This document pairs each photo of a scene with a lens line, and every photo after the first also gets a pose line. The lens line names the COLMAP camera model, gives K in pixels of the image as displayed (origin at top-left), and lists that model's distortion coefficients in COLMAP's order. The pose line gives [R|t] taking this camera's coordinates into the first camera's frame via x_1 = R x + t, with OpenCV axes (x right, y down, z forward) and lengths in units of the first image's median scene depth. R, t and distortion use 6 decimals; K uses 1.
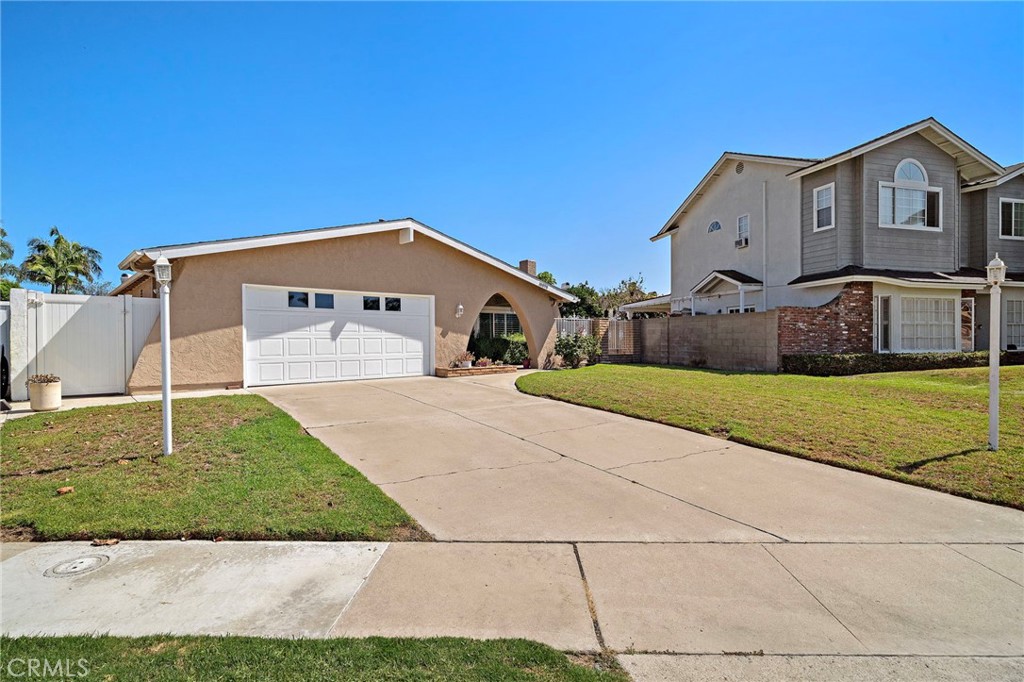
lens RADIAL K [[504.9, 0, 512.0], [0, 504.9, 341.0], [0, 0, 1]] dist [-0.001182, -0.000295]
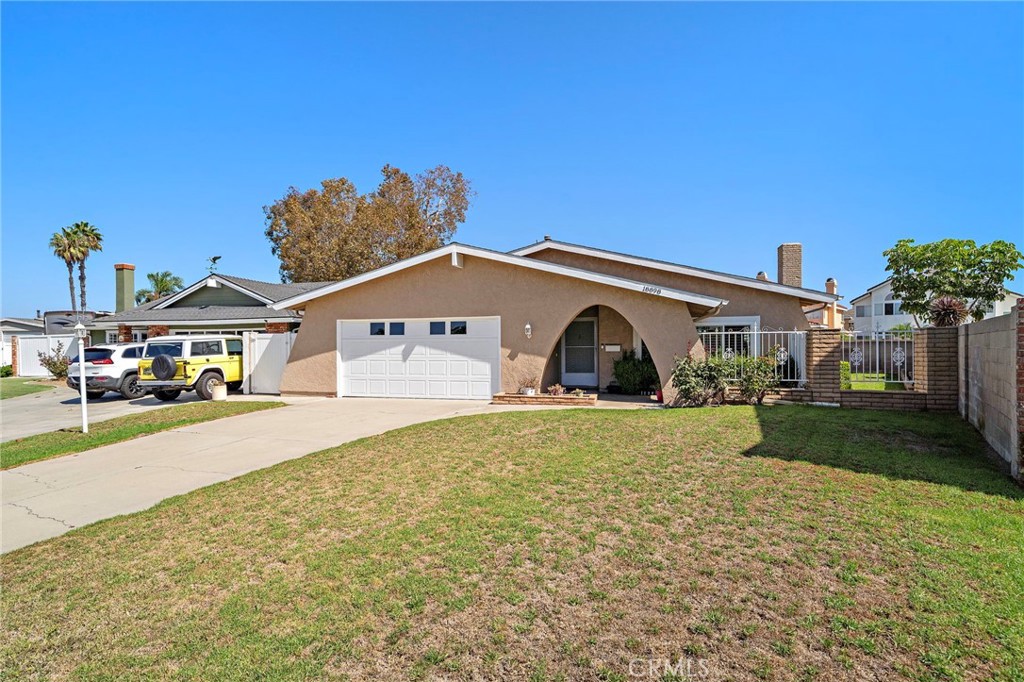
lens RADIAL K [[504.9, 0, 512.0], [0, 504.9, 341.0], [0, 0, 1]] dist [-0.001182, -0.000295]
pose [[0.549280, -0.006505, -0.835613, 0.633981], [-0.000544, 0.999967, -0.008143, -0.034395], [0.835638, 0.004927, 0.549258, 0.488352]]
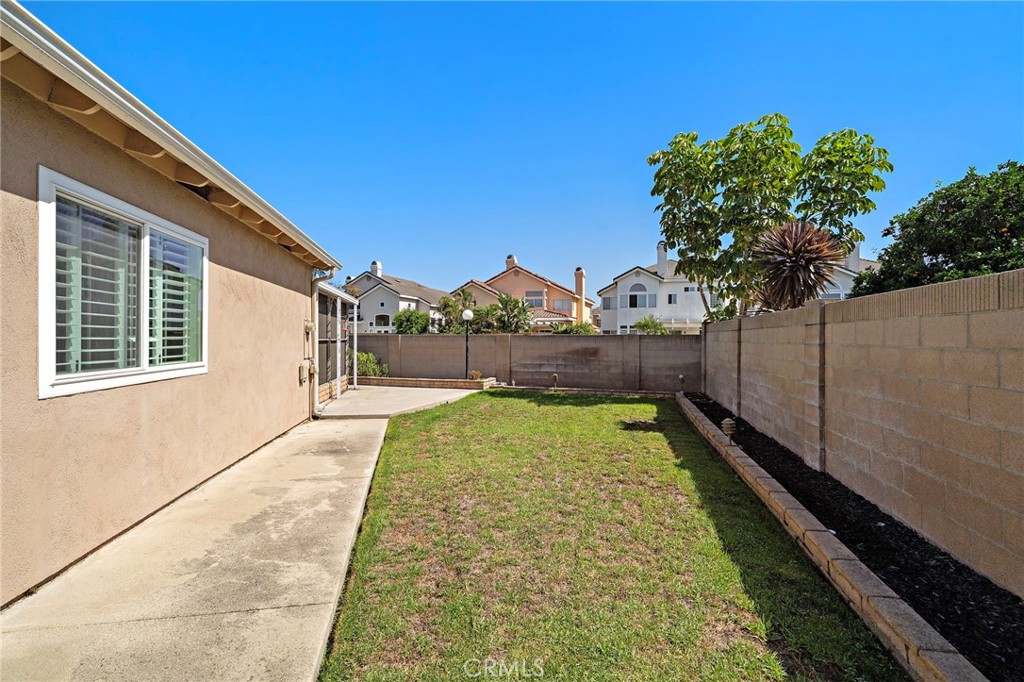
lens RADIAL K [[504.9, 0, 512.0], [0, 504.9, 341.0], [0, 0, 1]] dist [-0.001182, -0.000295]
pose [[0.842883, 0.009411, -0.538014, 0.156364], [-0.009176, 0.999953, 0.003117, -0.039605], [0.538018, 0.002310, 0.842930, 1.655572]]
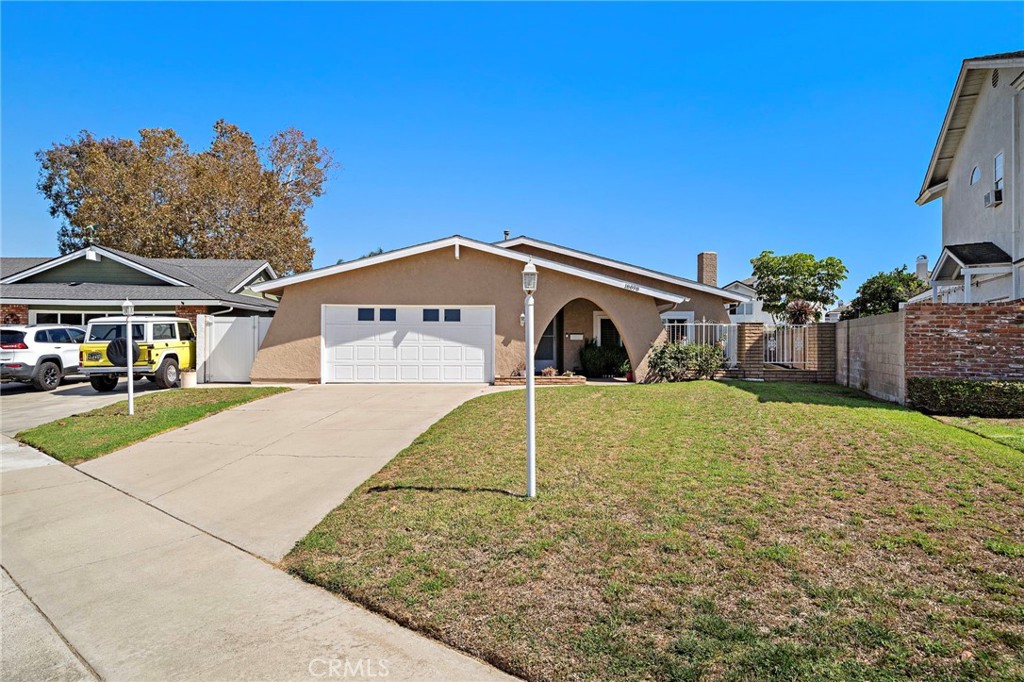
lens RADIAL K [[579.0, 0, 515.8], [0, 579.0, 338.3], [0, 0, 1]] dist [-0.002767, -0.000882]
pose [[0.782044, 0.002836, -0.623217, 0.600446], [-0.009969, 0.999919, -0.007960, -0.013237], [0.623143, 0.012438, 0.782009, 0.103597]]
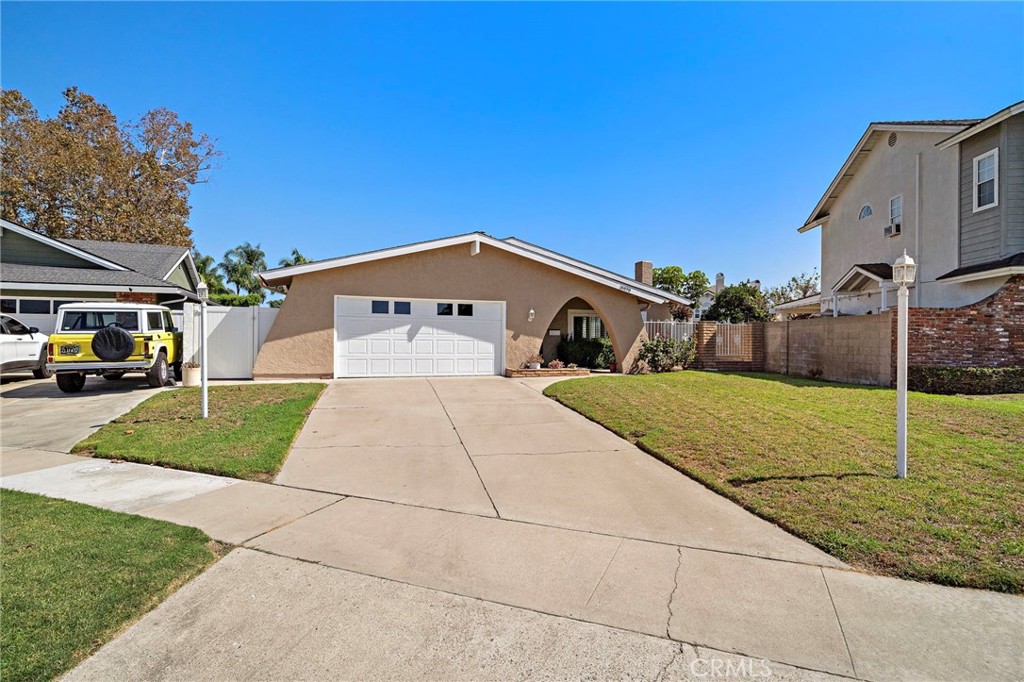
lens RADIAL K [[523.0, 0, 510.8], [0, 523.0, 337.7], [0, 0, 1]] dist [-0.000345, -0.000248]
pose [[0.929569, 0.010106, -0.368510, 0.262018], [-0.014572, 0.999850, -0.009337, -0.001881], [0.368361, 0.014050, 0.929577, -0.030466]]
